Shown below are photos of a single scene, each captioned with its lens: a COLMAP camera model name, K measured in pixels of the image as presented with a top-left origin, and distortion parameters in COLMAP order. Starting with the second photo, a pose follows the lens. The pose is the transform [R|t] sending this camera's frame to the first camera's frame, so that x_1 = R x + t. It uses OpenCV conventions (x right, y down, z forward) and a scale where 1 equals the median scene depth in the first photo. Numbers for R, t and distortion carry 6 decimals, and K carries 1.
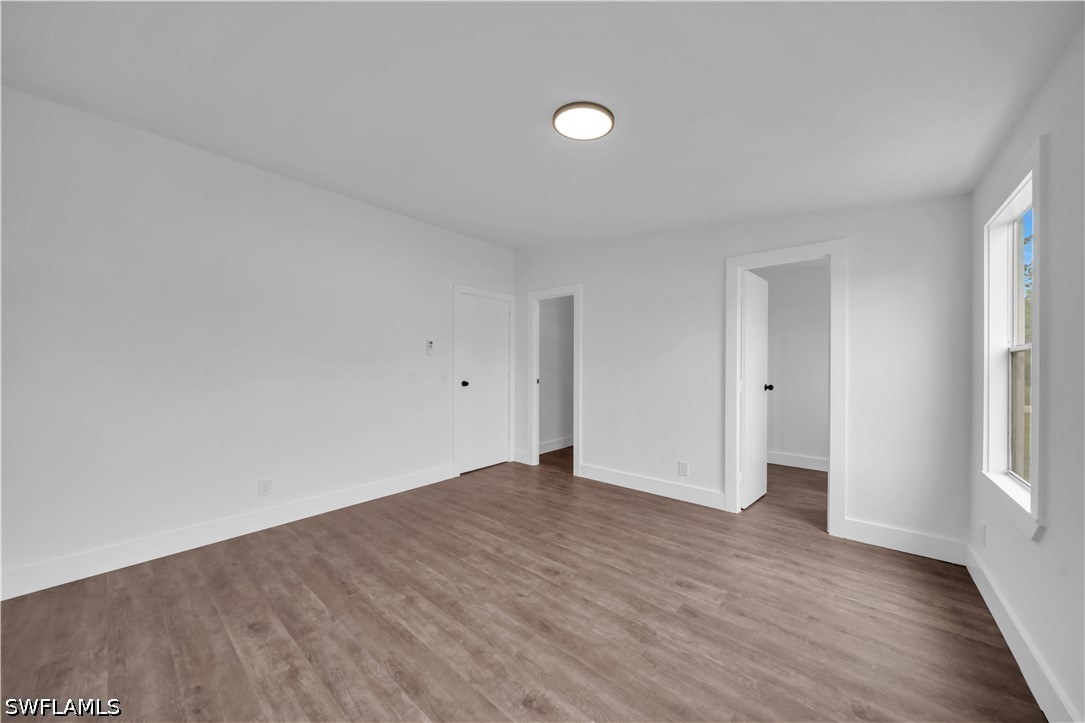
lens RADIAL K [[373.6, 0, 543.8], [0, 373.6, 365.0], [0, 0, 1]] dist [-0.005450, 0.000213]
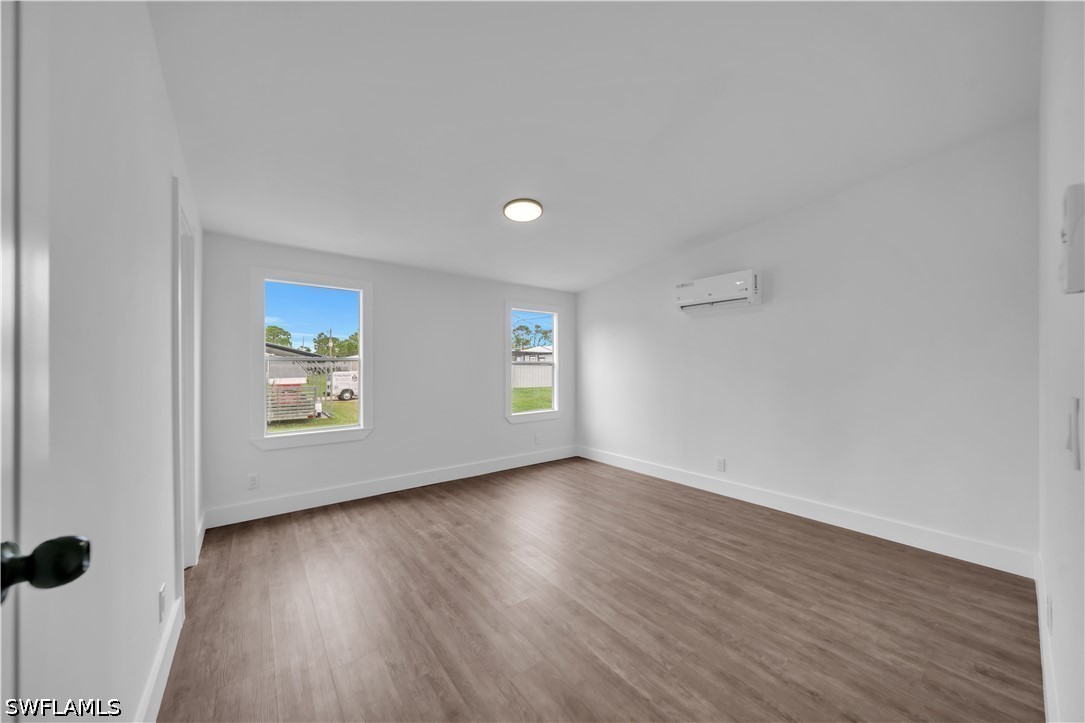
lens RADIAL K [[373.6, 0, 540.7], [0, 373.6, 367.5], [0, 0, 1]] dist [-0.005450, 0.000213]
pose [[-0.978944, 0.001293, 0.204125, -0.245727], [0.000395, 0.999990, -0.004436, 0.002333], [-0.204129, -0.004262, -0.978935, 2.180617]]
